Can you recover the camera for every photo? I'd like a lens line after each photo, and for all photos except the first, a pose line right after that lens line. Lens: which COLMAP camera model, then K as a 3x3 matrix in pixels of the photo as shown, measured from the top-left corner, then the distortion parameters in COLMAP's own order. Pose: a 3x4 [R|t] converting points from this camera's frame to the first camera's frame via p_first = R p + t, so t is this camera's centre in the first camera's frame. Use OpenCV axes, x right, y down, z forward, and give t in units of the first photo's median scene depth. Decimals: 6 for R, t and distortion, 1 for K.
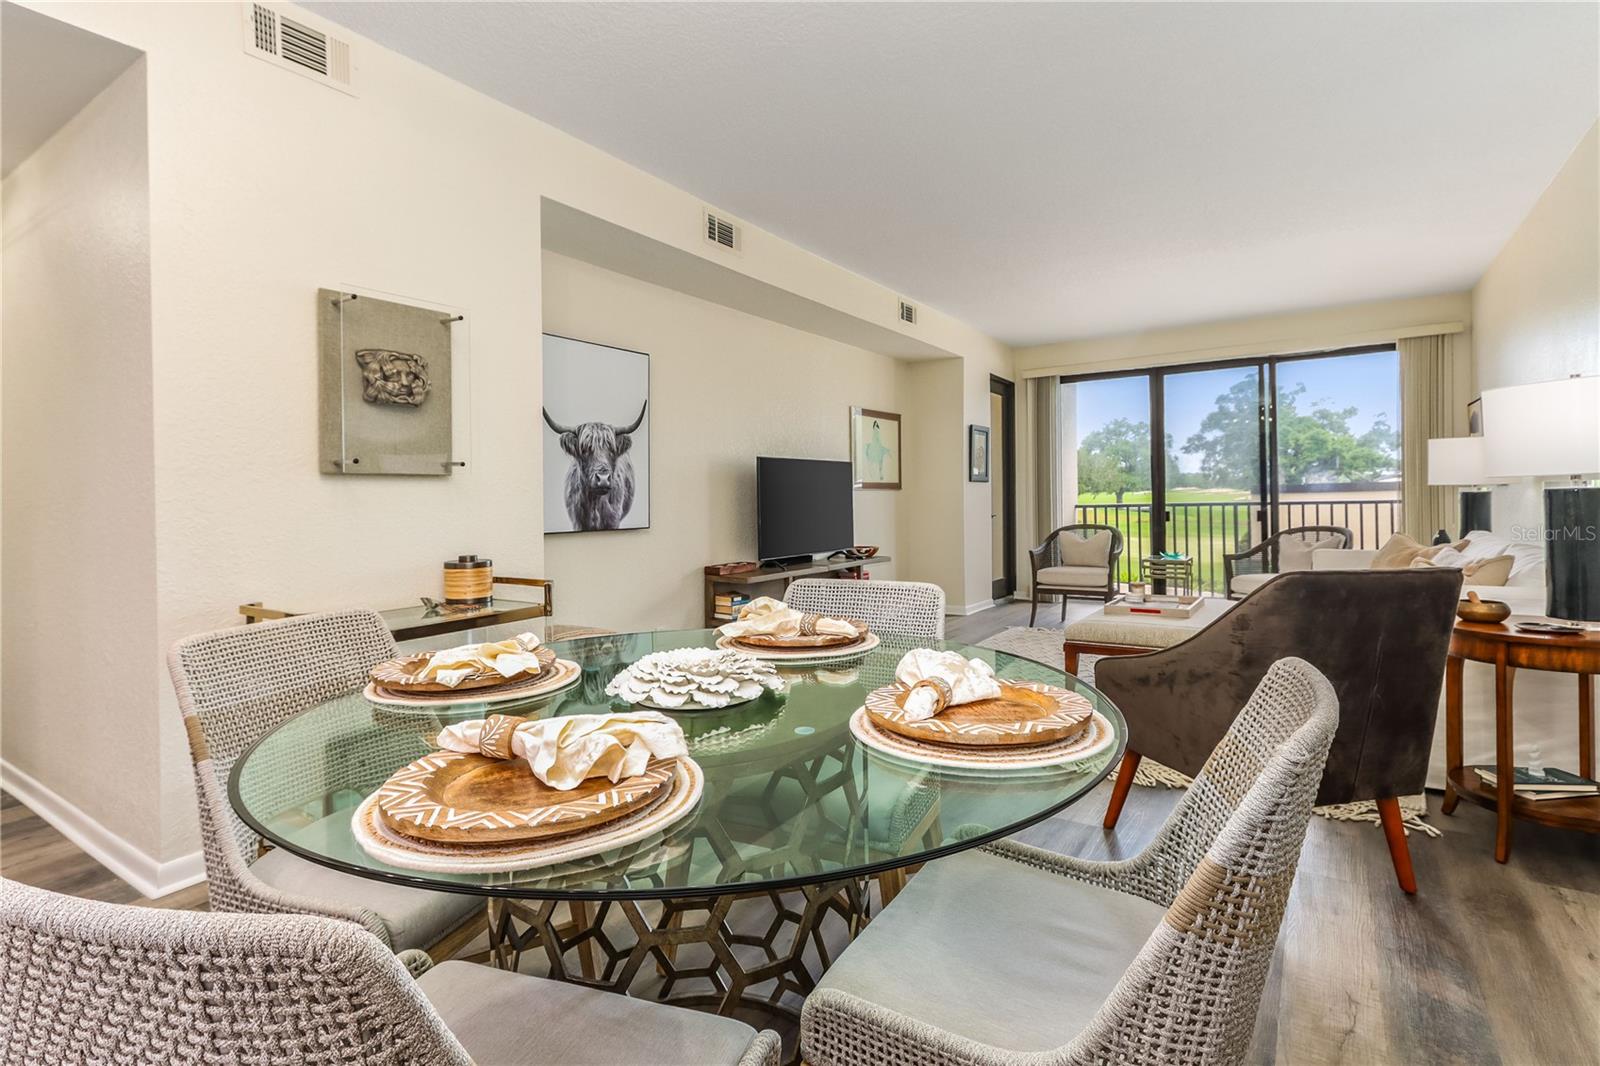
lens RADIAL K [[790.9, 0, 777.1], [0, 790.9, 502.2], [0, 0, 1]] dist [-0.003276, 0.000415]
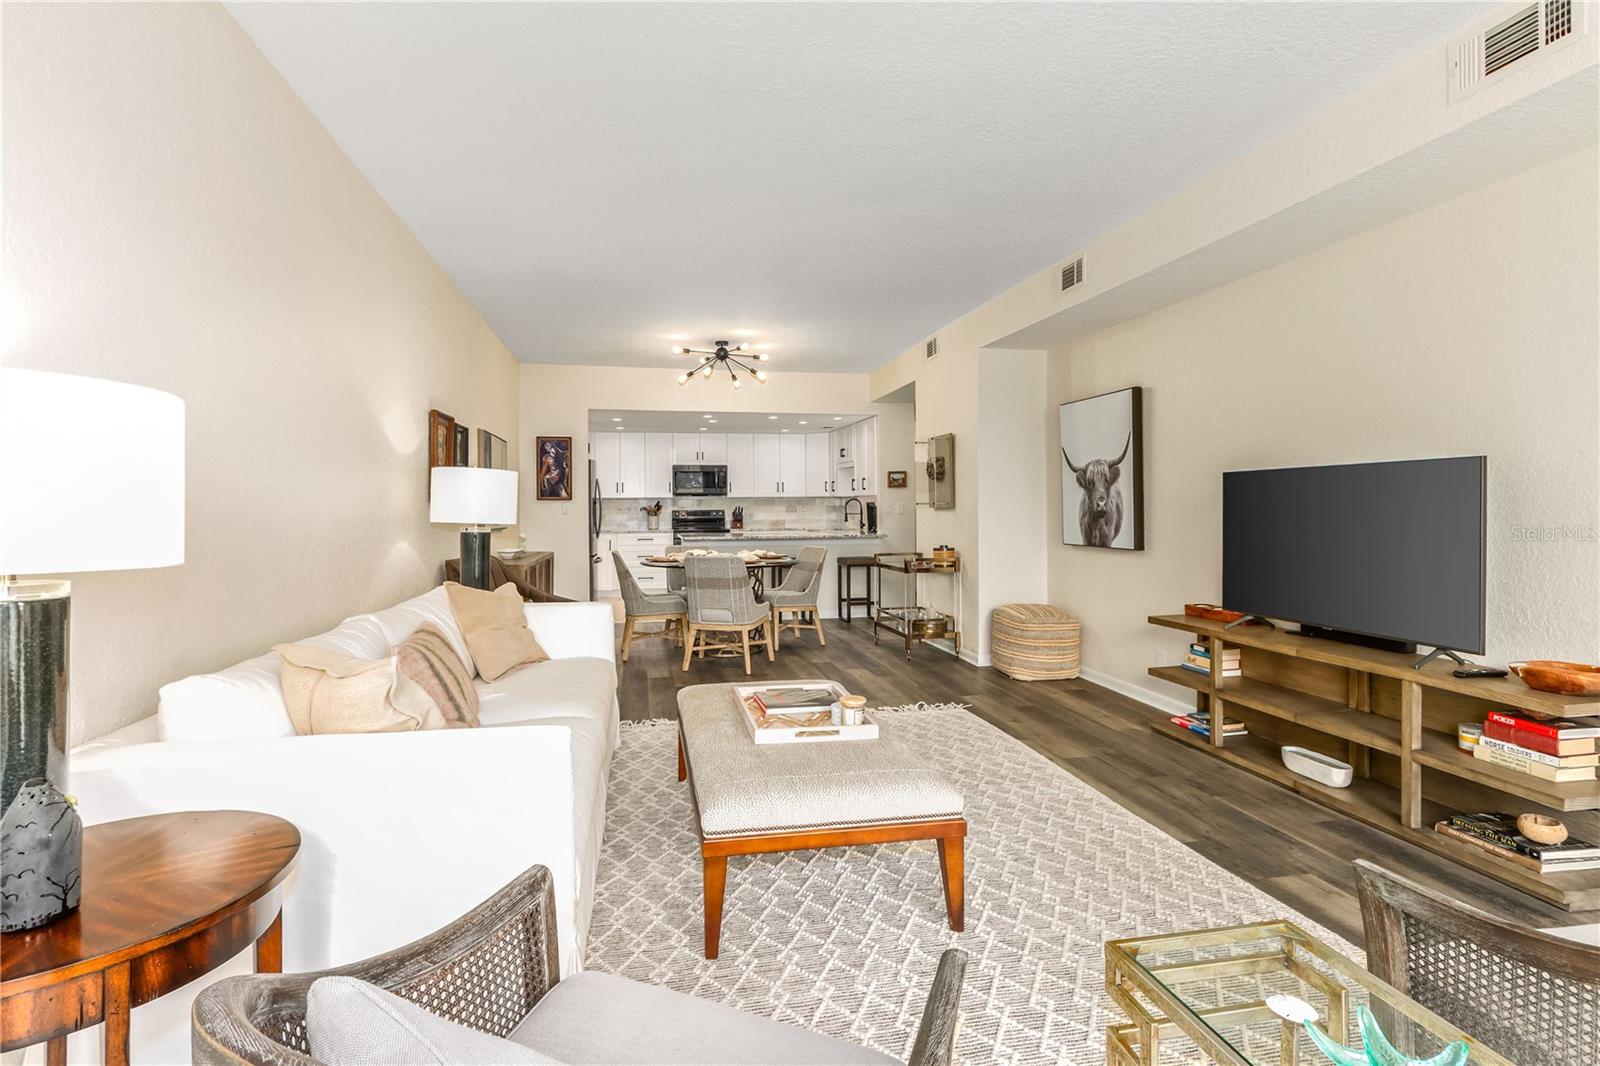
lens RADIAL K [[761.0, 0, 776.1], [0, 761.0, 513.9], [0, 0, 1]] dist [-0.004979, 0.007412]
pose [[-0.708100, 0.020567, -0.705812, 0.642822], [0.009002, 0.999757, 0.020100, -0.029305], [0.706055, 0.007879, -0.708114, 0.986367]]
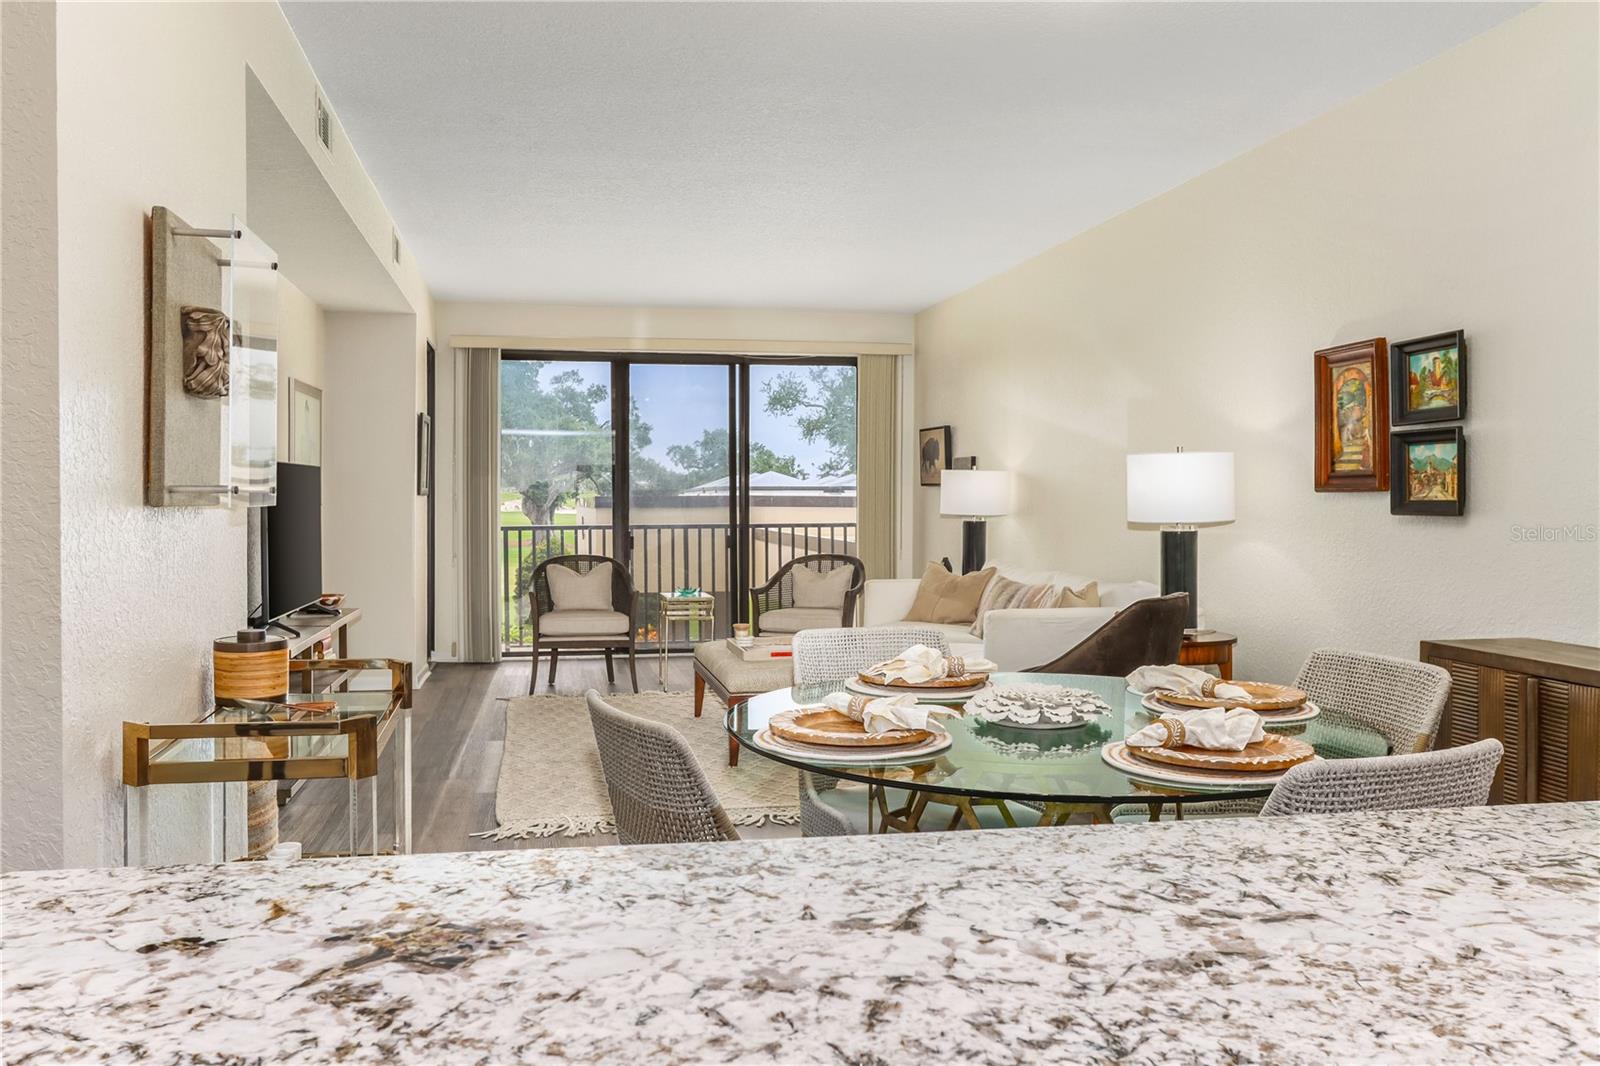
lens RADIAL K [[1321.8, 0, 722.3], [0, 1321.8, 510.9], [0, 0, 1]] dist [0.217993, -0.000168]
pose [[0.732018, 0.009676, 0.681217, -0.399912], [-0.010926, 0.999937, -0.002462, -0.013894], [-0.681198, -0.005641, 0.732077, -0.041125]]
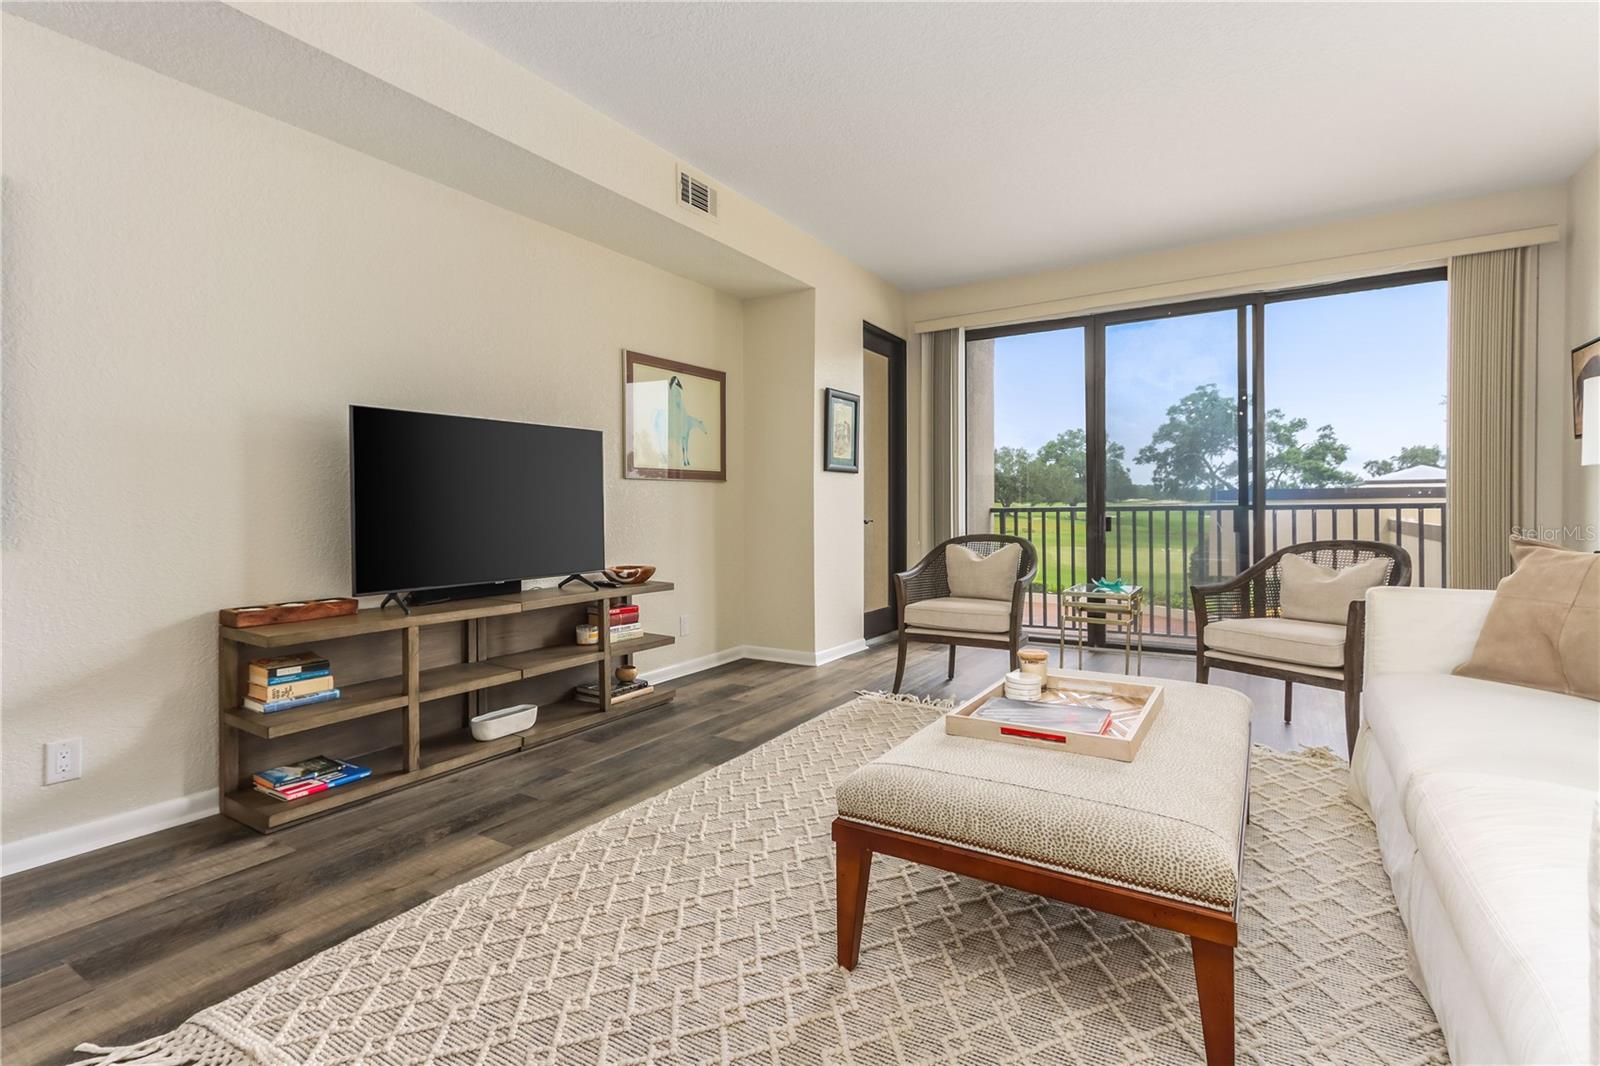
lens RADIAL K [[761.0, 0, 776.1], [0, 761.0, 513.9], [0, 0, 1]] dist [-0.004979, 0.007412]
pose [[0.999387, 0.009311, 0.033749, 0.199469], [-0.009498, 0.999940, 0.005387, 0.009003], [-0.033697, -0.005704, 0.999416, 0.377104]]
